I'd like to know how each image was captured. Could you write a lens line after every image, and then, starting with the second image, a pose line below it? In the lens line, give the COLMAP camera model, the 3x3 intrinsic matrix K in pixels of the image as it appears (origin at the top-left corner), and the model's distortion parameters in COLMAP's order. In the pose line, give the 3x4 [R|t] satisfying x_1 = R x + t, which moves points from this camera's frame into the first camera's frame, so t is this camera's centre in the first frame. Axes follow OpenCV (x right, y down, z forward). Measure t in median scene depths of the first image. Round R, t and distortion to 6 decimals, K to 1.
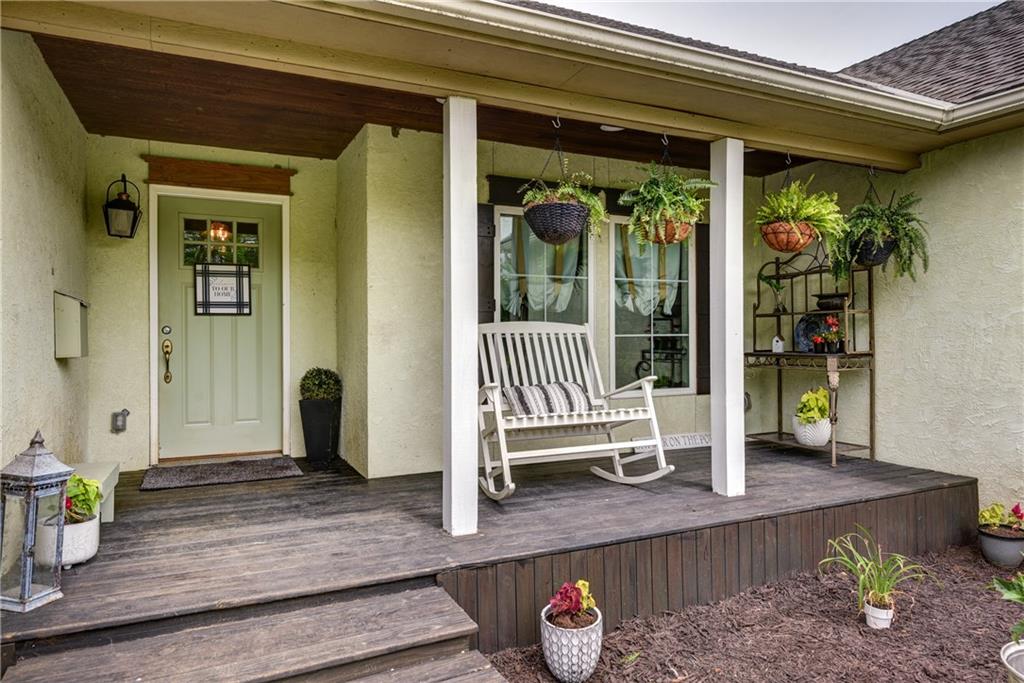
lens RADIAL K [[661.4, 0, 514.5], [0, 661.4, 336.9], [0, 0, 1]] dist [0.001645, -0.000260]
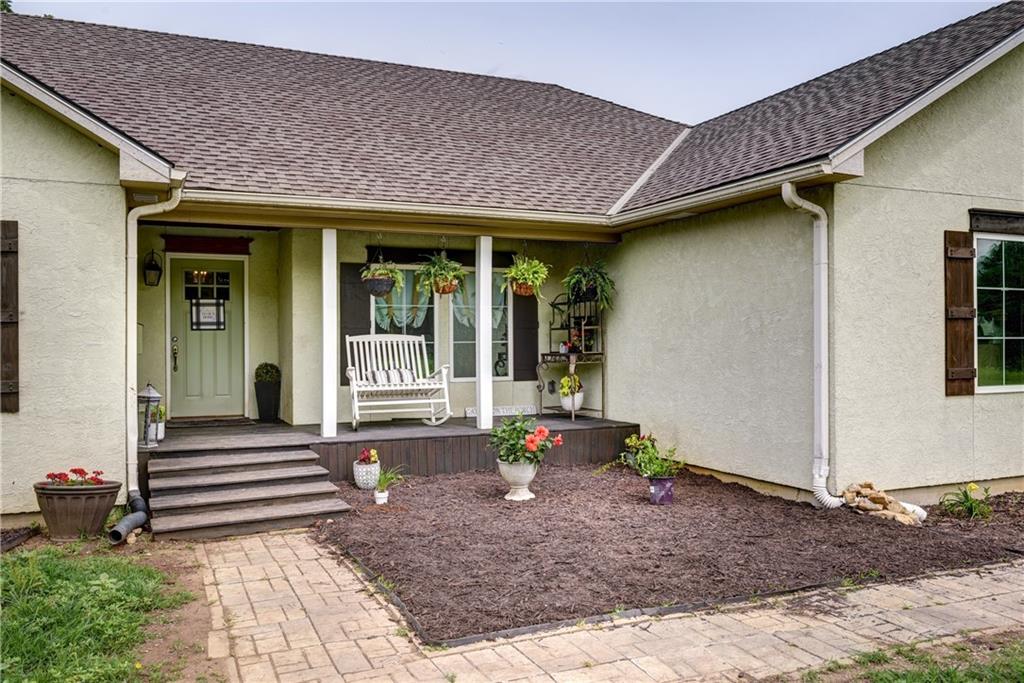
lens RADIAL K [[842.9, 0, 511.5], [0, 842.9, 342.2], [0, 0, 1]] dist [-0.010990, -0.004799]
pose [[0.999532, -0.001244, -0.030571, 0.372901], [0.001193, 0.999998, -0.001673, 0.001323], [0.030573, 0.001636, 0.999531, -1.058474]]
